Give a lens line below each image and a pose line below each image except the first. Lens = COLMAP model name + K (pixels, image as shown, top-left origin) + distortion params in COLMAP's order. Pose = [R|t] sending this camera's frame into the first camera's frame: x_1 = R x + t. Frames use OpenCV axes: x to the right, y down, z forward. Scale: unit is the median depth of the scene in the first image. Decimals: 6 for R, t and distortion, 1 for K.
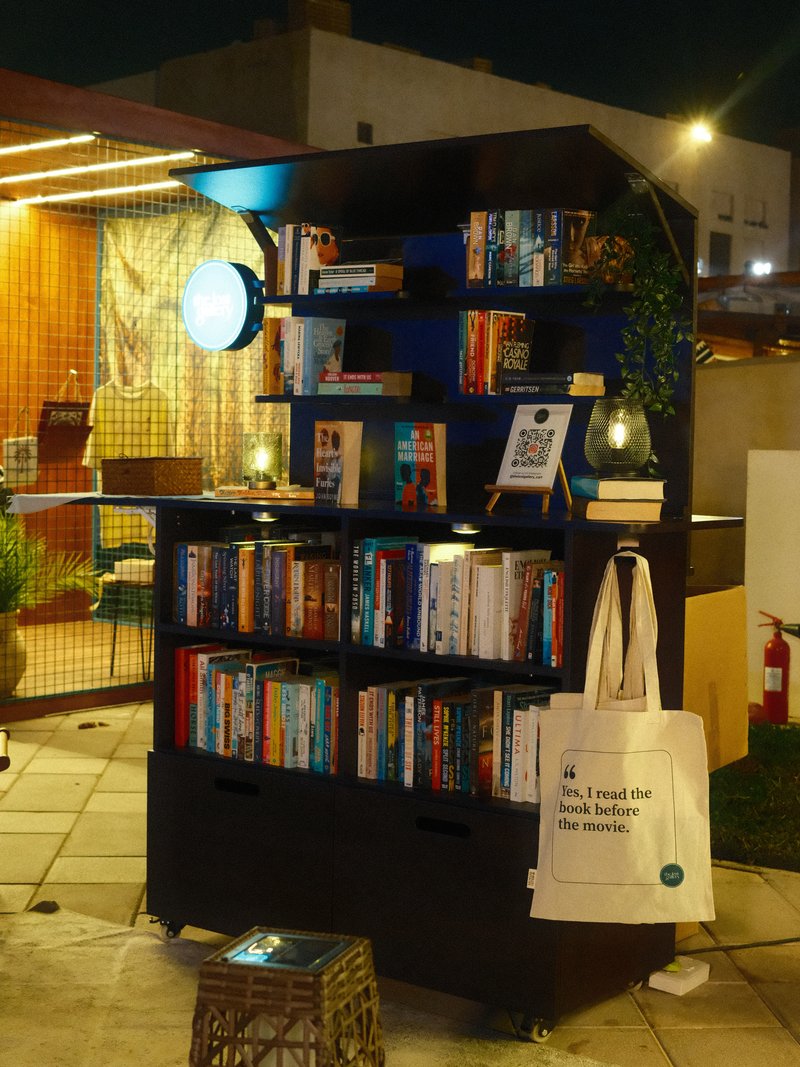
lens RADIAL K [[1807.0, 0, 400.0], [0, 1807.0, 533.5], [0, 0, 1]] dist [-0.033390, 0.114126]
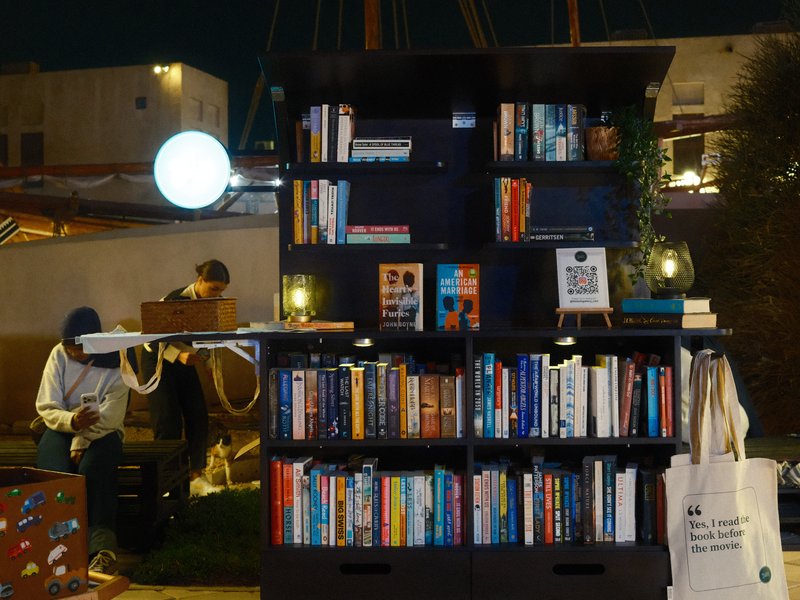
lens RADIAL K [[1354.8, 0, 400.0], [0, 1354.8, 300.0], [0, 0, 1]] dist [-0.033390, 0.114126]
pose [[0.796021, -0.026389, 0.604694, -0.621630], [0.057415, 0.997836, -0.032036, -0.007522], [-0.602540, 0.060220, 0.795814, 0.267249]]
